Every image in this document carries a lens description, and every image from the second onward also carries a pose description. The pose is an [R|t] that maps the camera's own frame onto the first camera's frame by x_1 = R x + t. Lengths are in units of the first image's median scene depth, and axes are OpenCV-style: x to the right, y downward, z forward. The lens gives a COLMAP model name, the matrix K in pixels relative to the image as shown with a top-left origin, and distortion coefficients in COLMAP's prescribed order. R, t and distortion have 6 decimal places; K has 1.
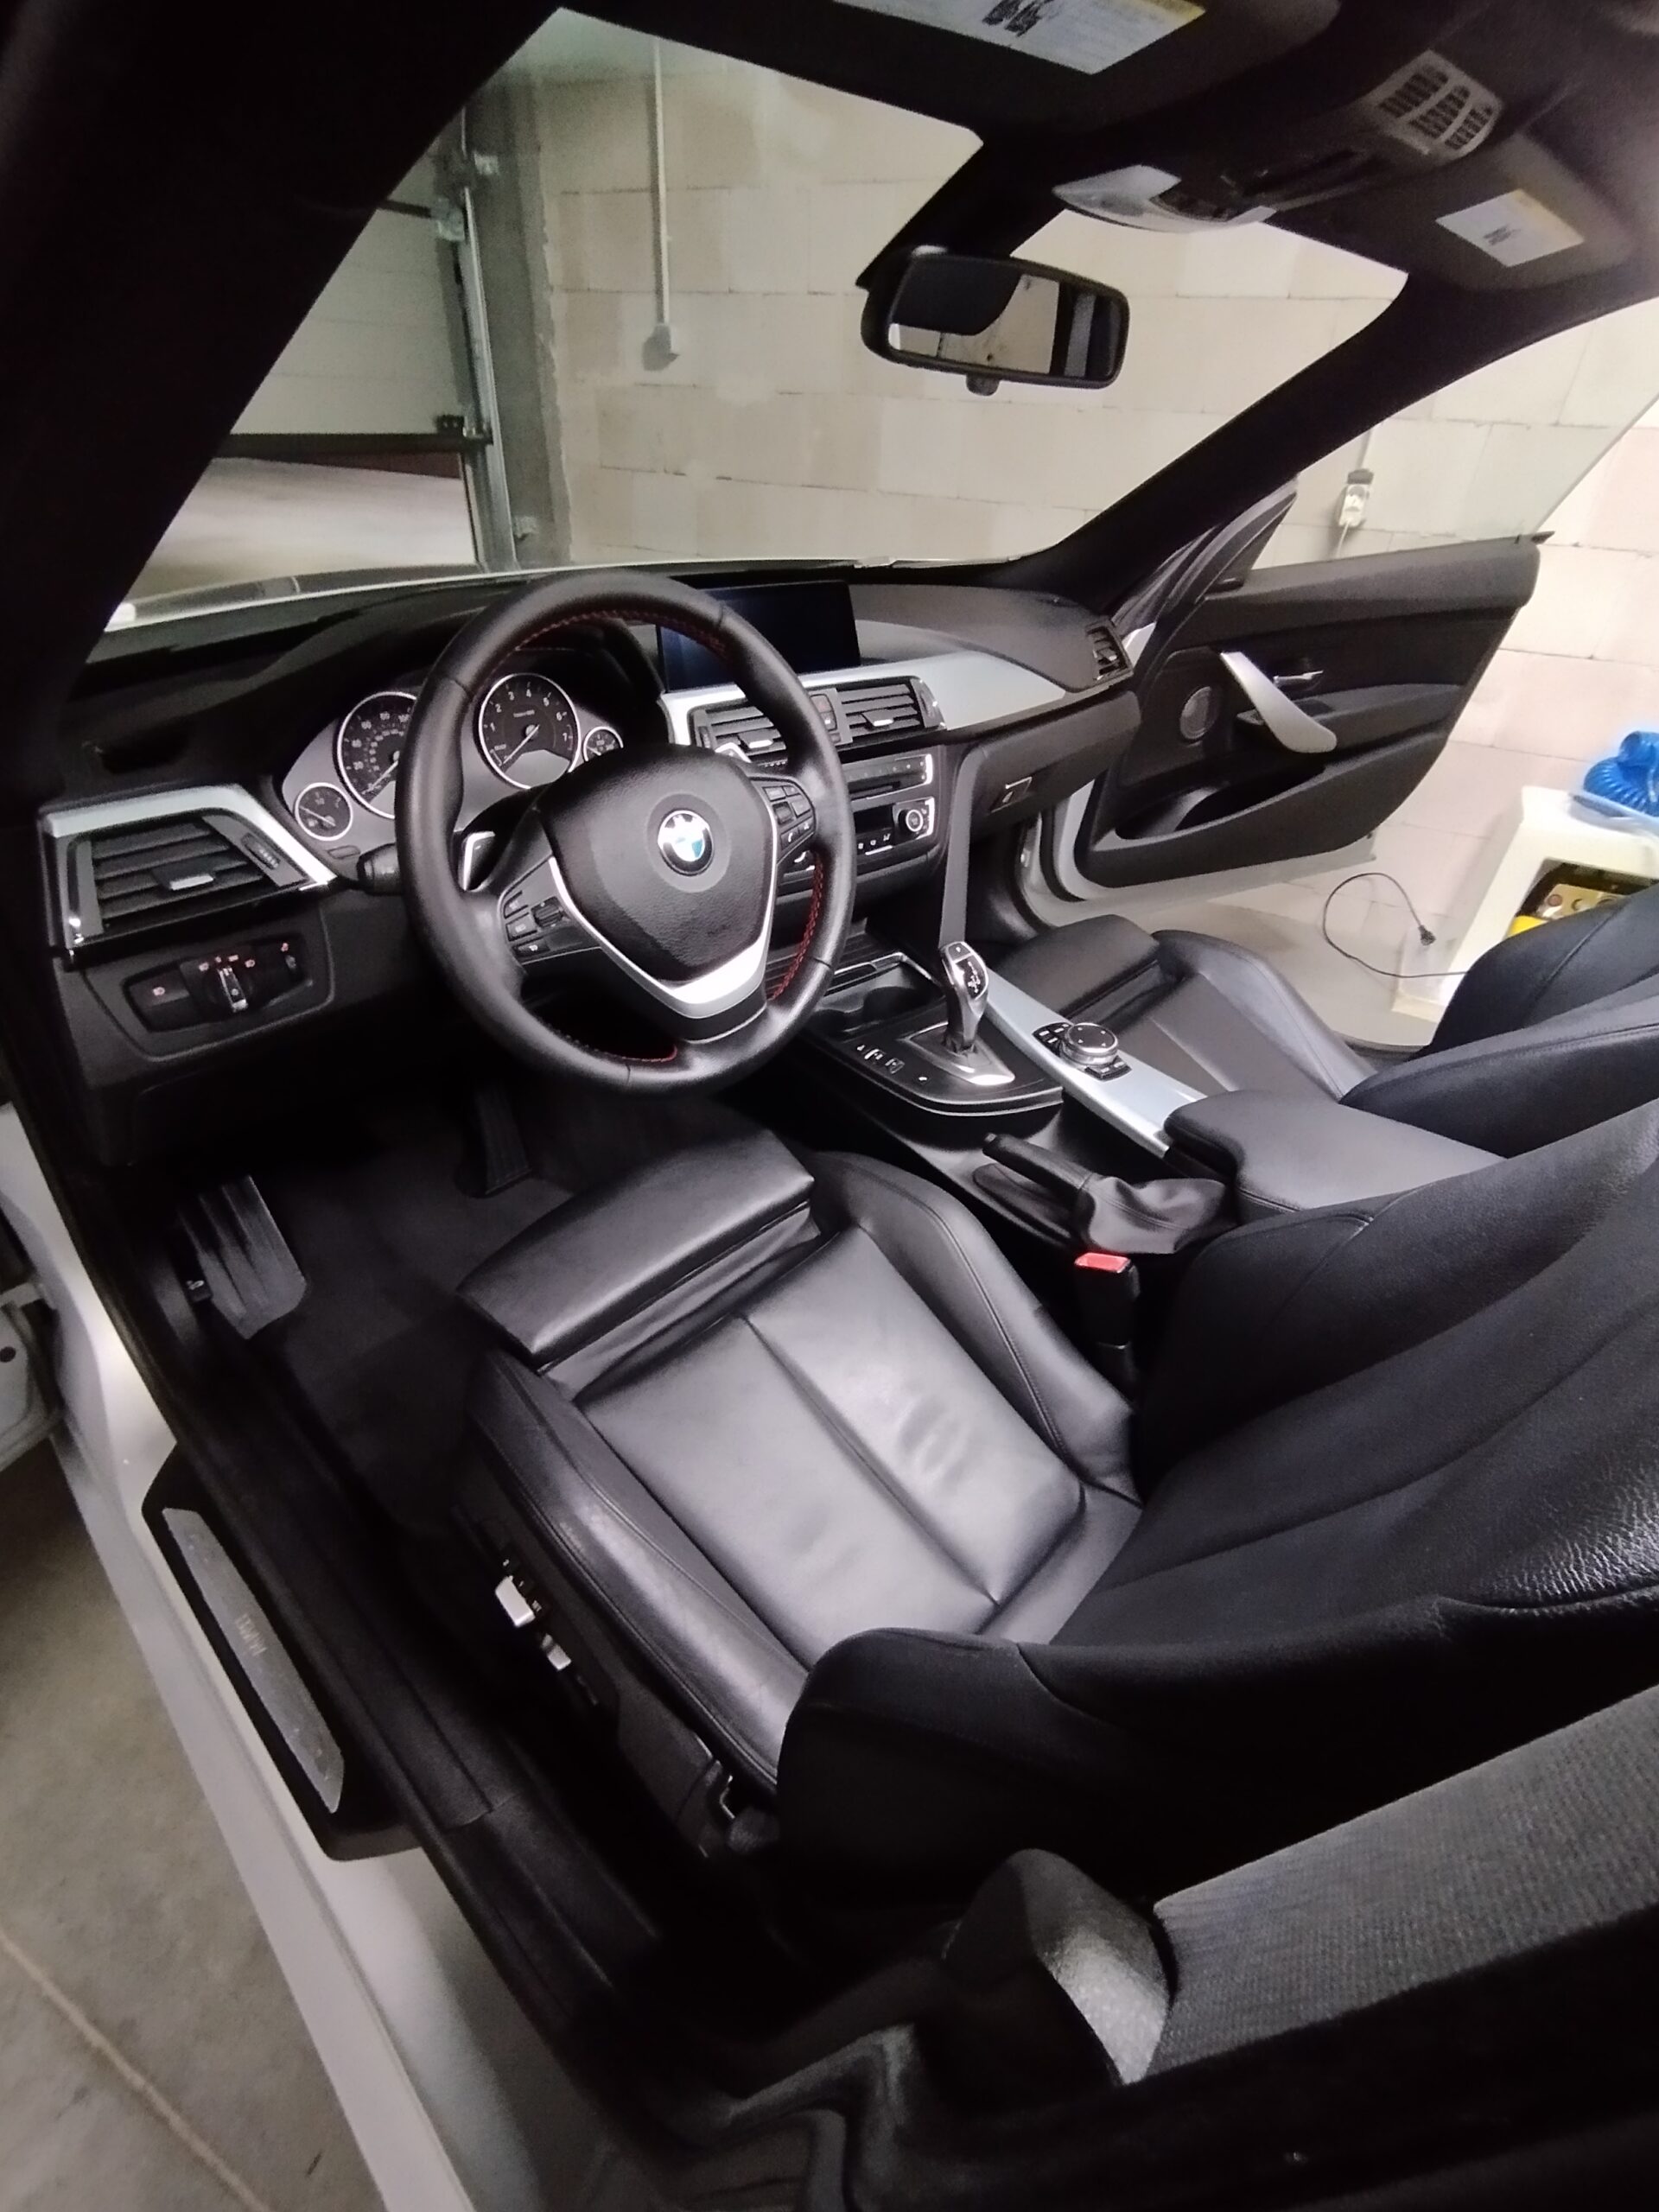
lens RADIAL K [[992.6, 0, 829.5], [0, 992.6, 1106.0], [0, 0, 1]] dist [0.020358, -0.000058]
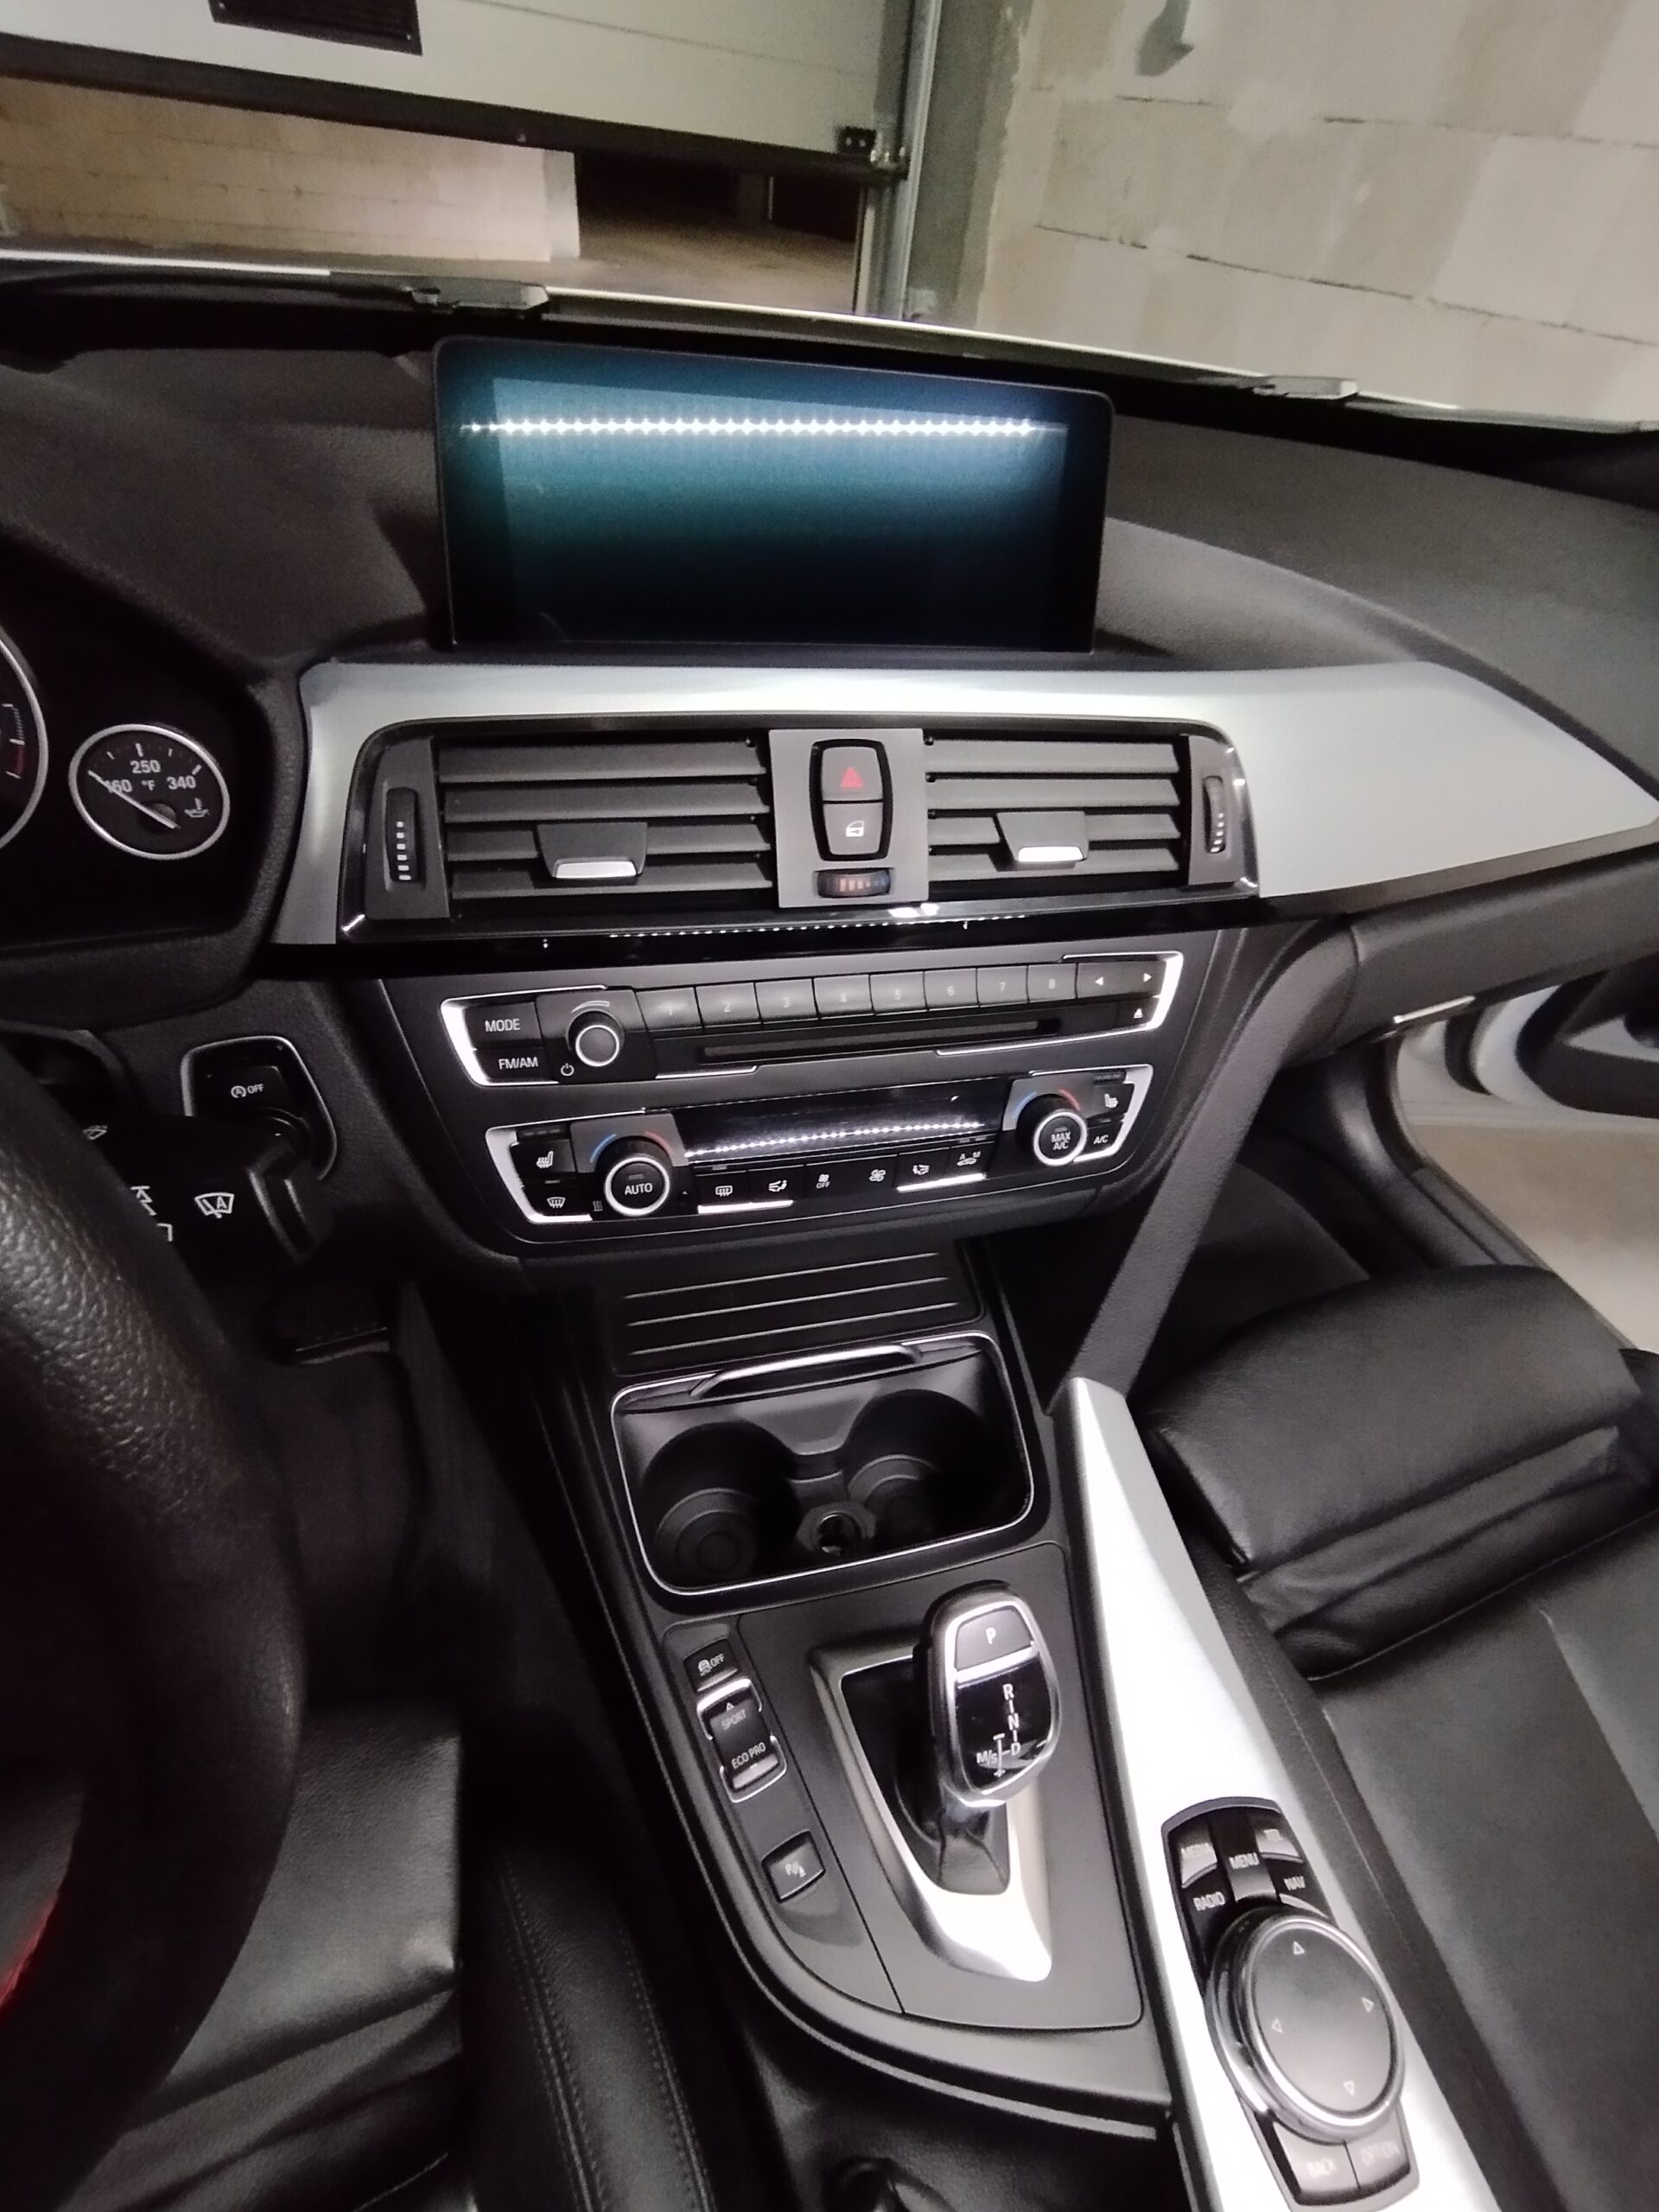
lens RADIAL K [[1004.9, 0, 831.7], [0, 1004.9, 1146.8], [0, 0, 1]] dist [-0.003973, -0.000306]
pose [[0.910372, 0.331752, -0.247311, 0.082660], [-0.291631, 0.938411, 0.185300, -0.267357], [0.293553, -0.096568, 0.951053, 0.517468]]
